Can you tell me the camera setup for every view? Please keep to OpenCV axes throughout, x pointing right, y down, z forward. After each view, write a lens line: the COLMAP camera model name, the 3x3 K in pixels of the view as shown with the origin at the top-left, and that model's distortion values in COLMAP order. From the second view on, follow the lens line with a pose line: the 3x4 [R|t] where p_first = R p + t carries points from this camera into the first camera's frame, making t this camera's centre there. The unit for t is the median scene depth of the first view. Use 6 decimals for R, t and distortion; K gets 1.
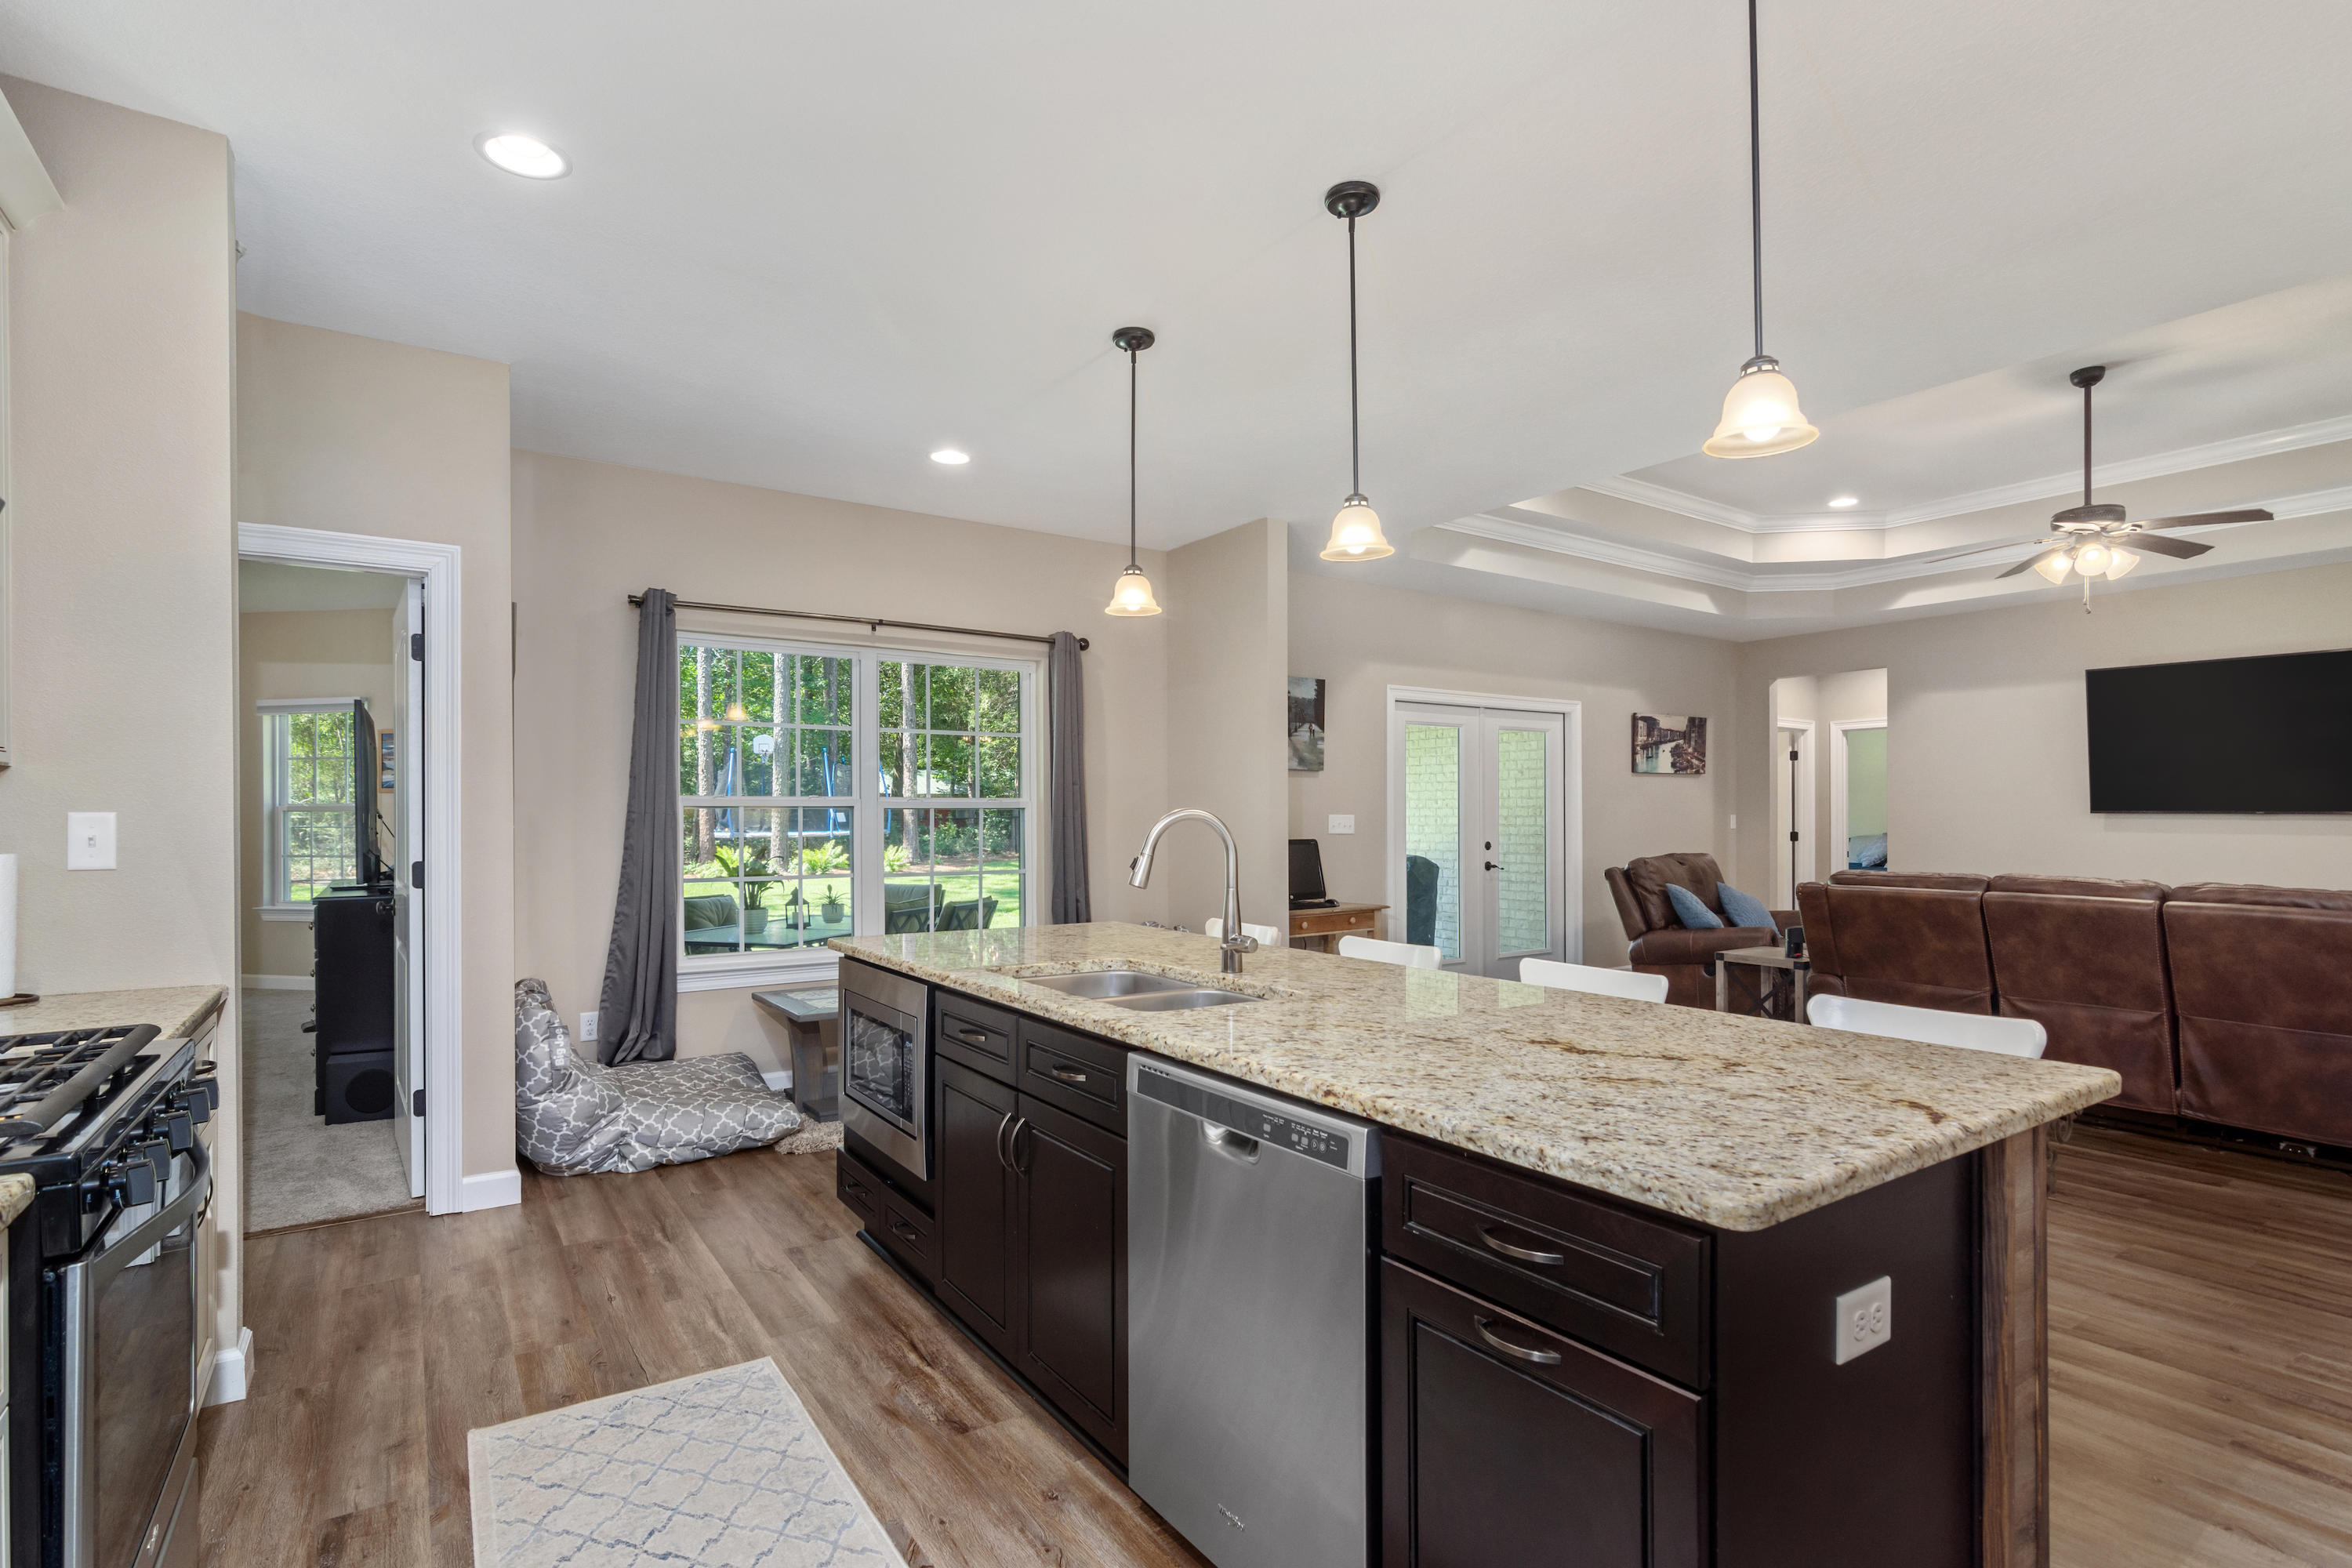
lens RADIAL K [[1135.9, 0, 1174.3], [0, 1135.9, 814.4], [0, 0, 1]] dist [-0.002558, 0.001581]
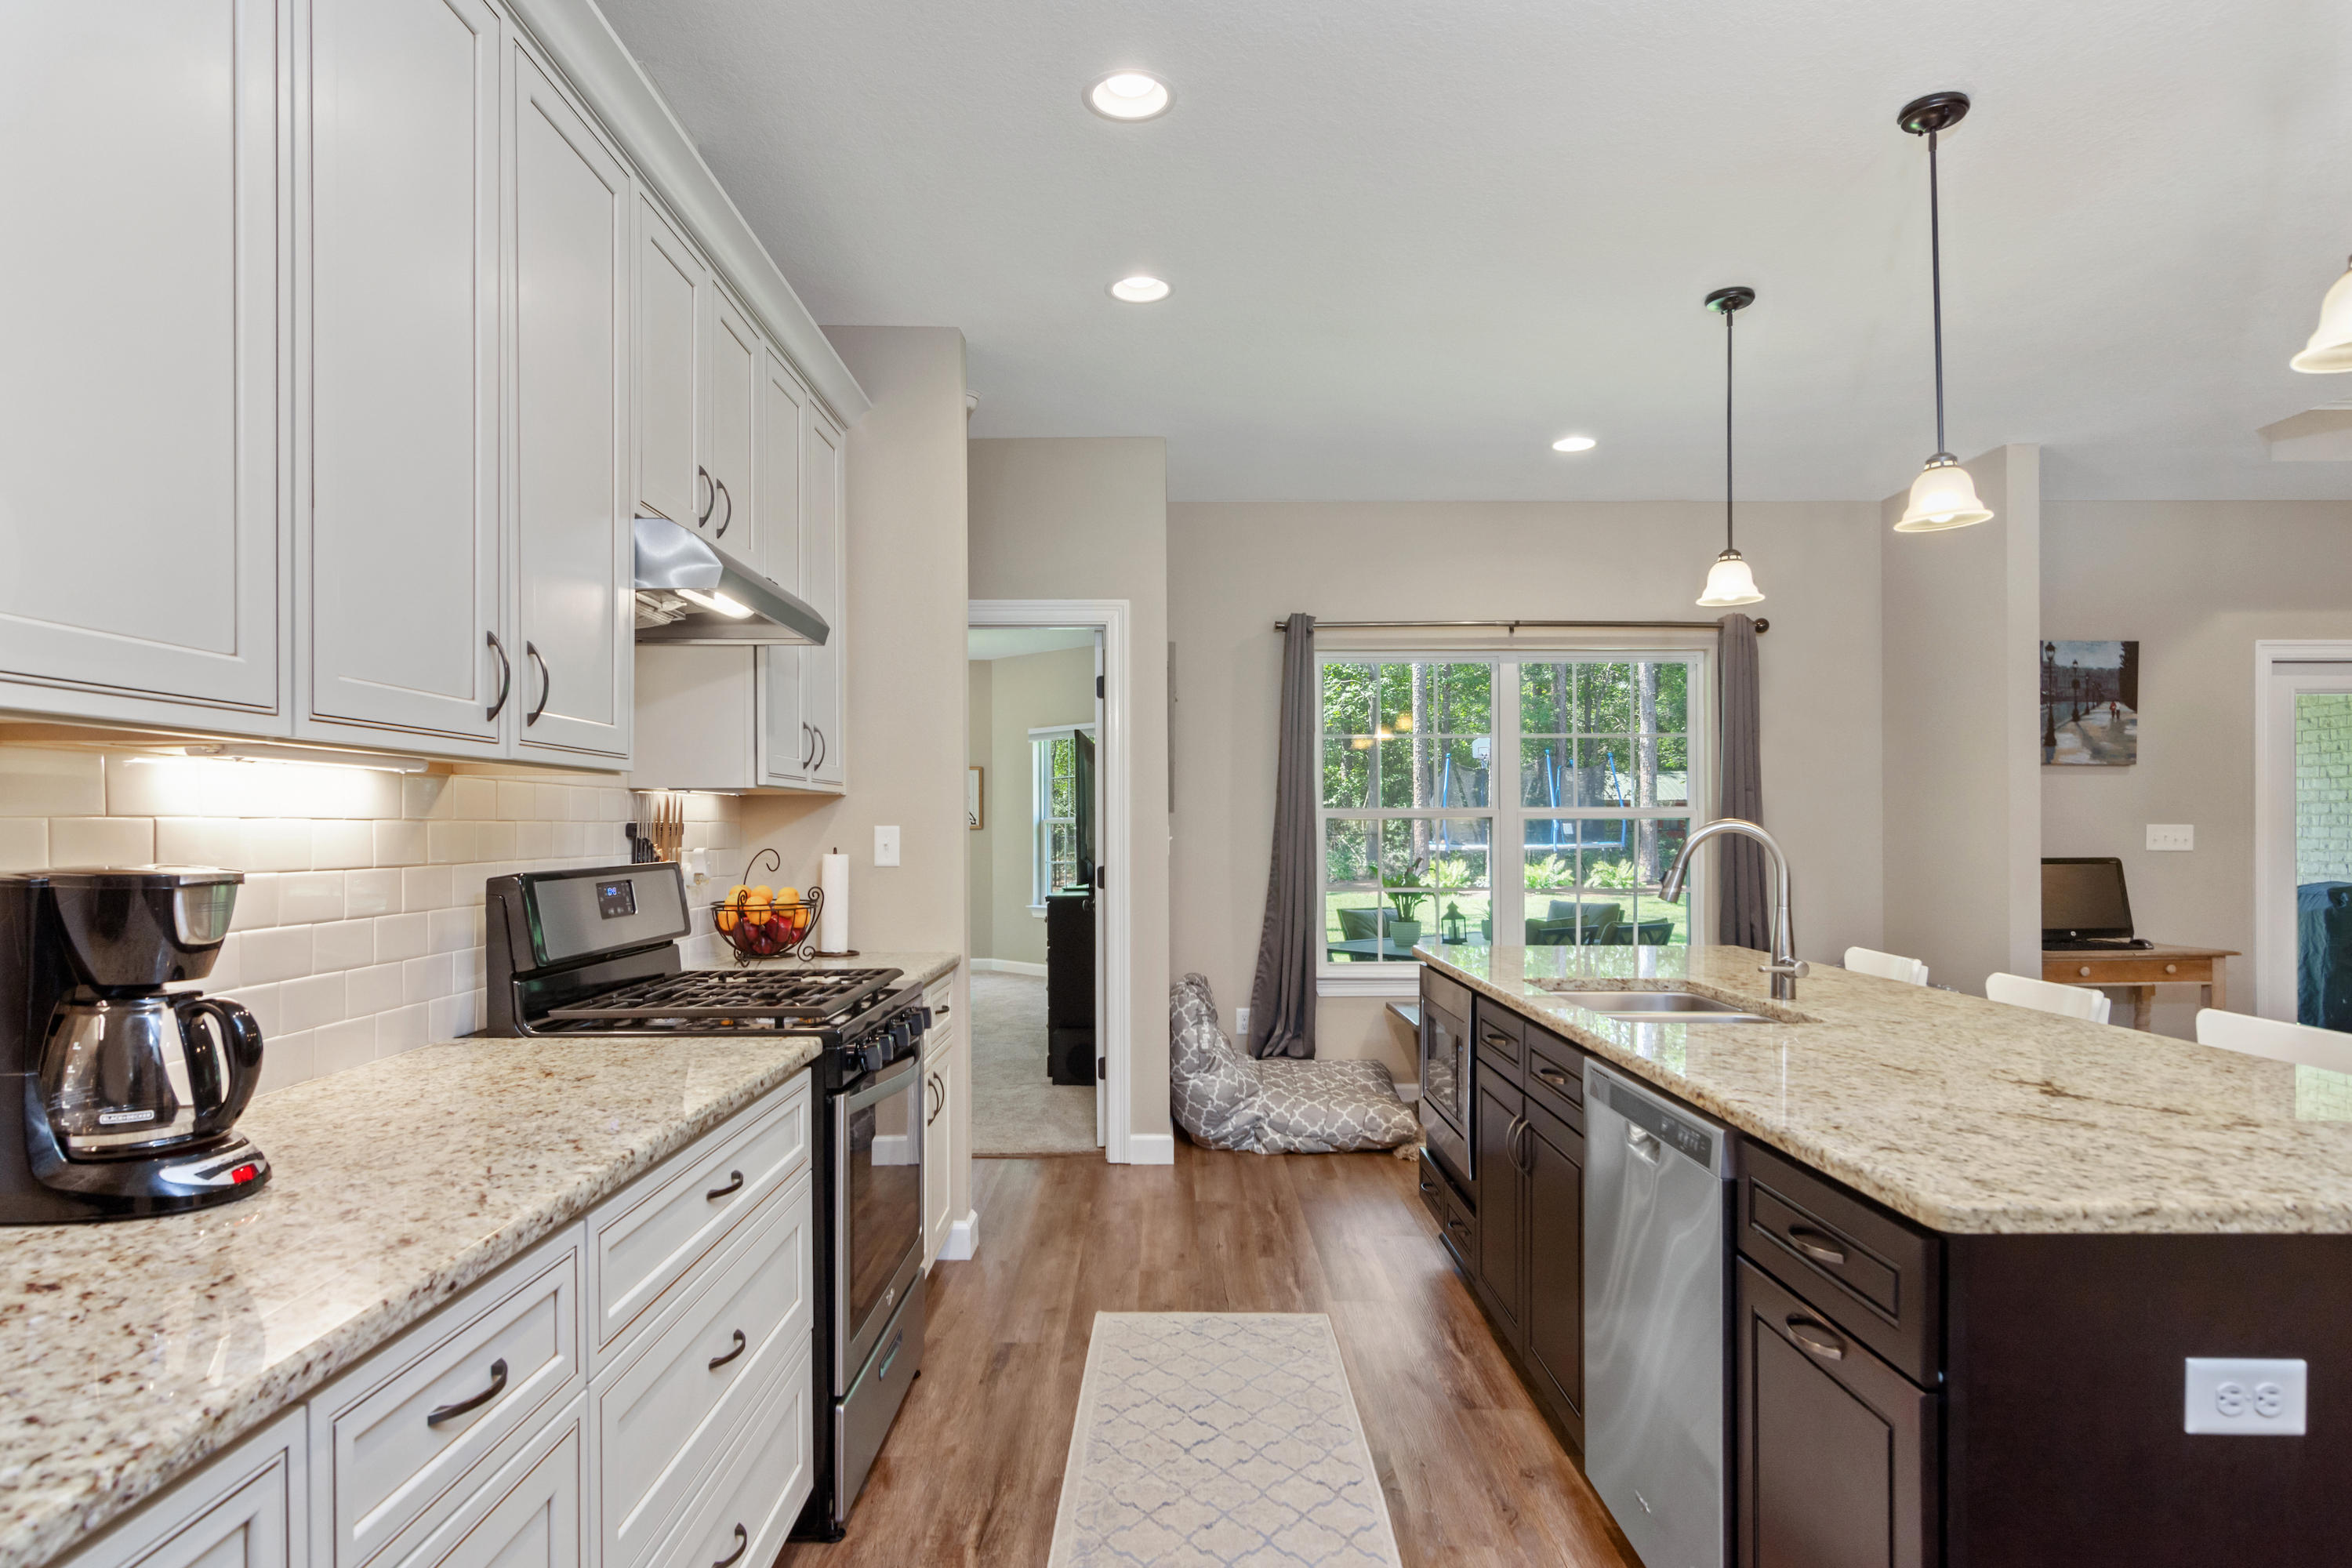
lens RADIAL K [[1318.6, 0, 1175.0], [0, 1318.6, 830.3], [0, 0, 1]] dist [0.001933, -0.000259]
pose [[0.831178, -0.000423, -0.556006, 0.133505], [0.002556, 0.999992, 0.003061, -0.000460], [0.556000, -0.003965, 0.831173, -0.087269]]
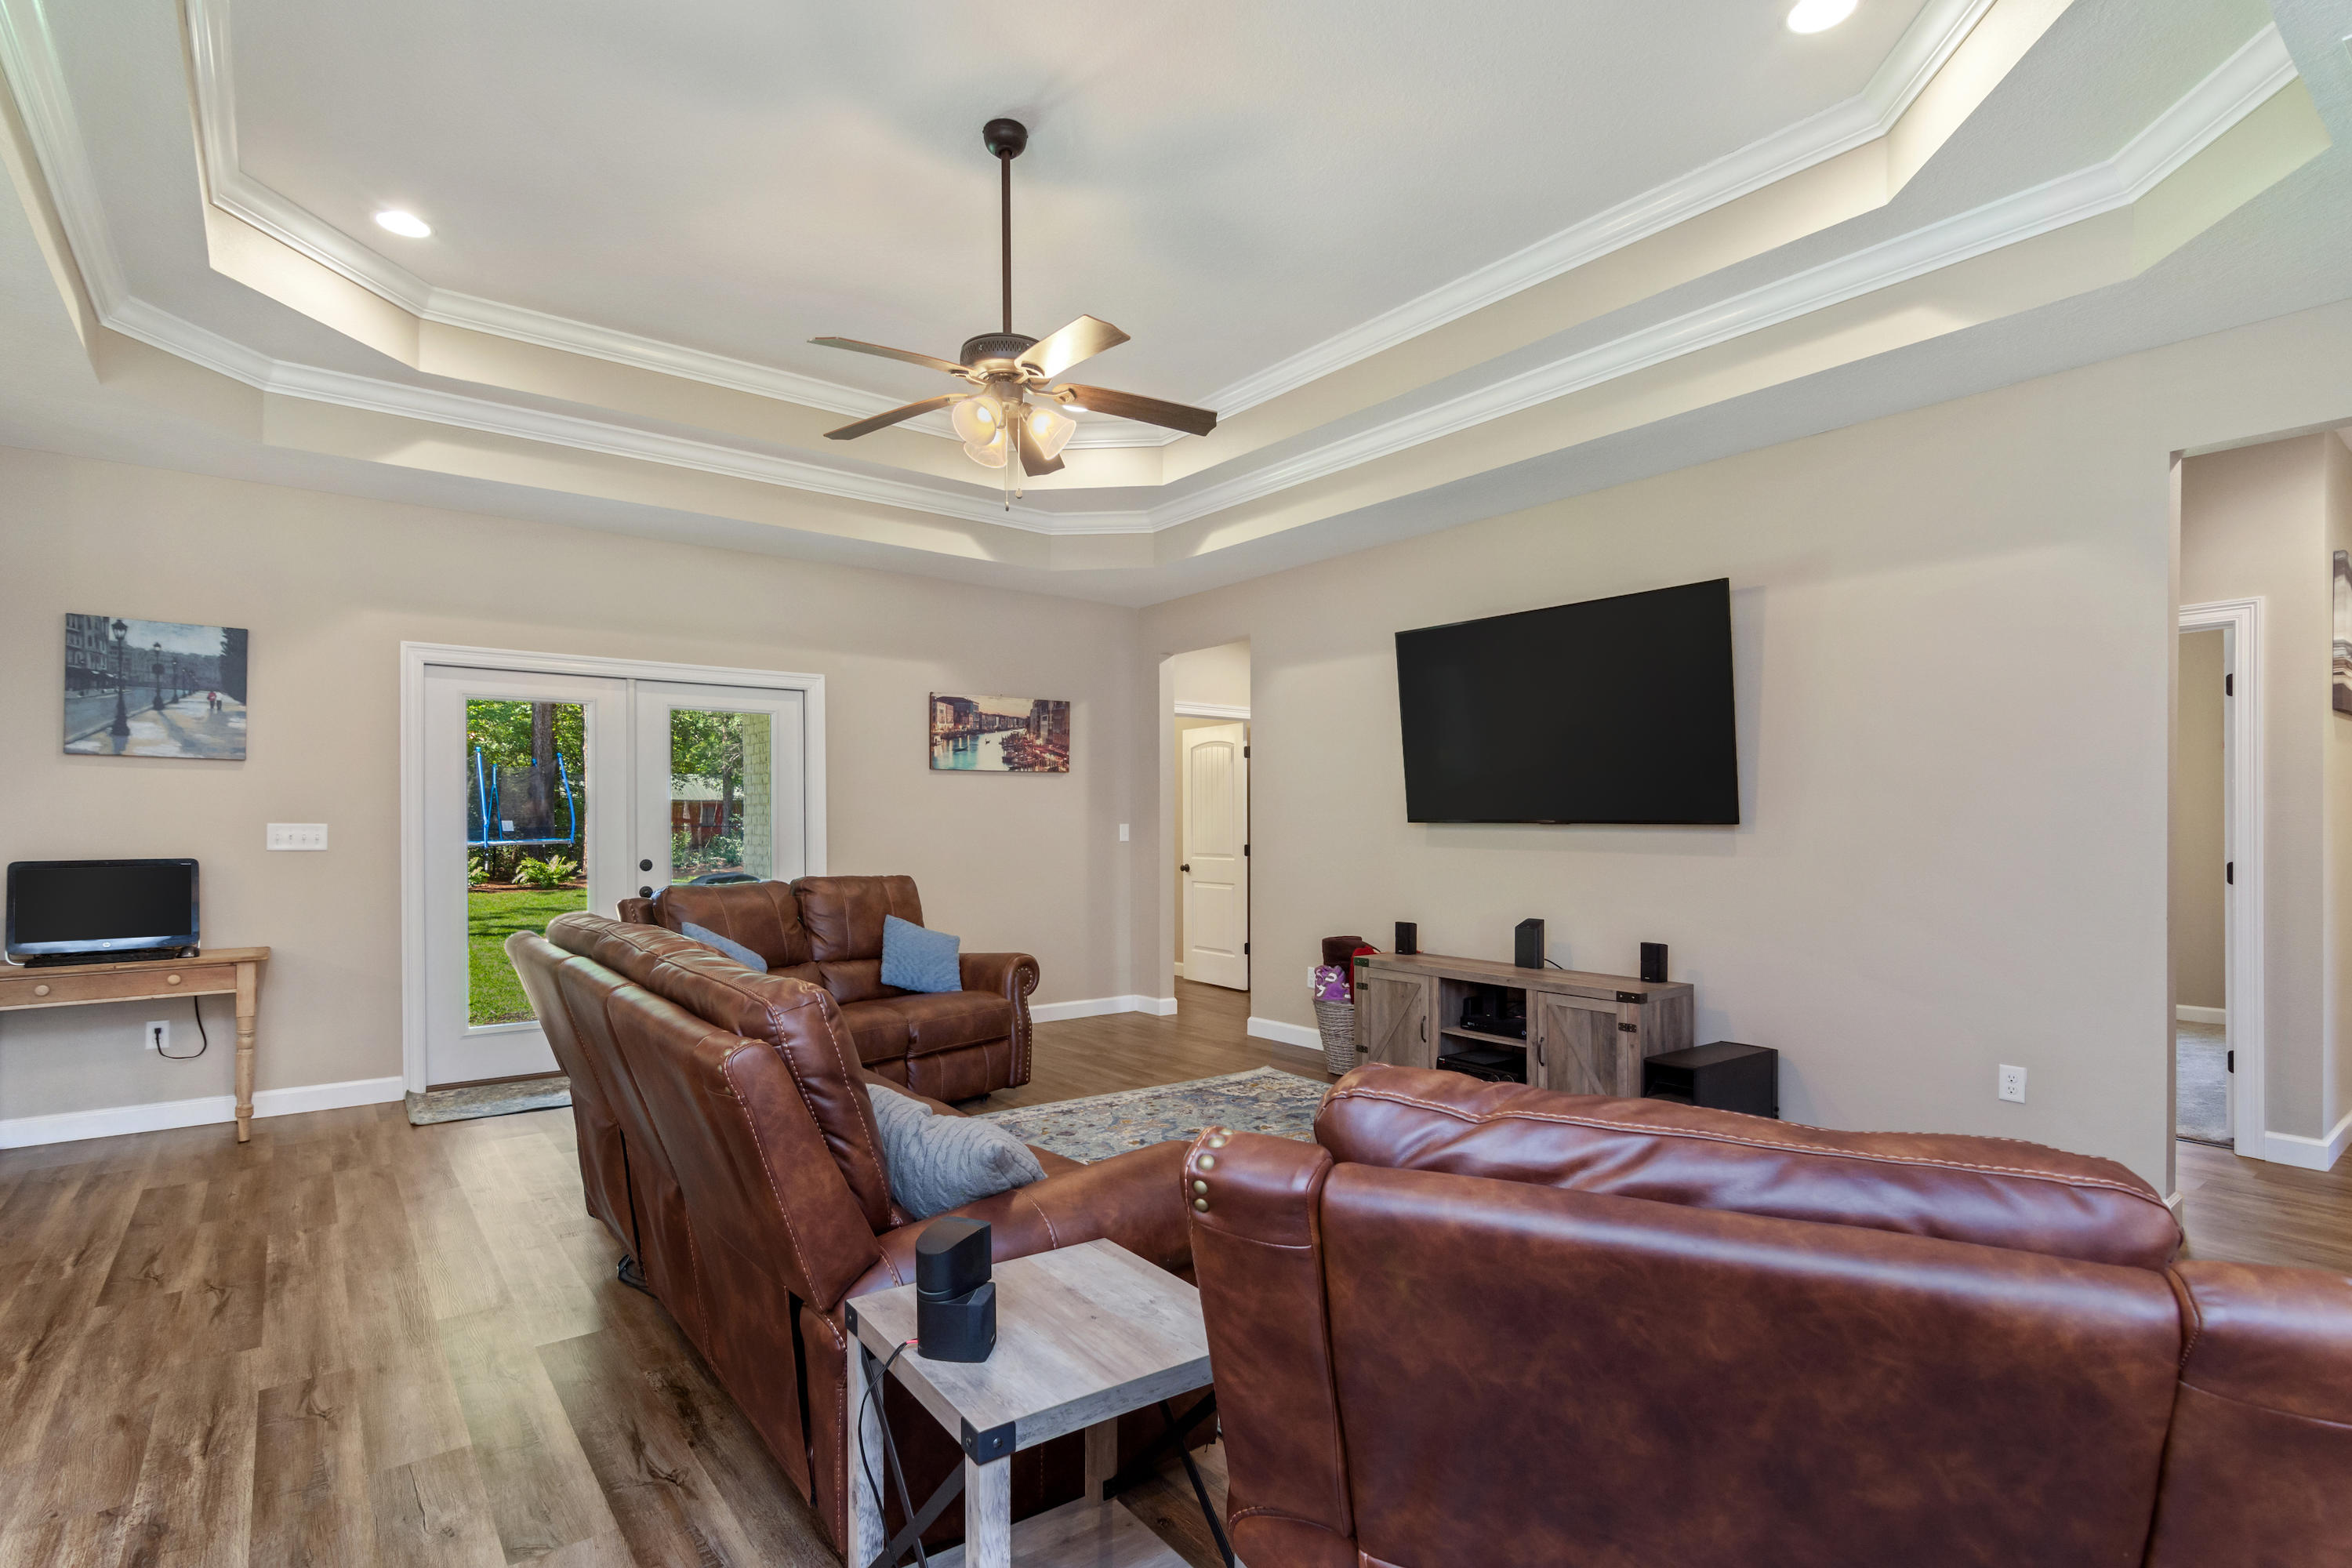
lens RADIAL K [[1136.1, 0, 1166.7], [0, 1136.1, 834.0], [0, 0, 1]] dist [-0.003012, 0.000034]
pose [[0.998116, 0.000040, 0.061356, 0.976667], [-0.000614, 0.999956, 0.009329, -0.000089], [-0.061353, -0.009349, 0.998072, 0.406759]]
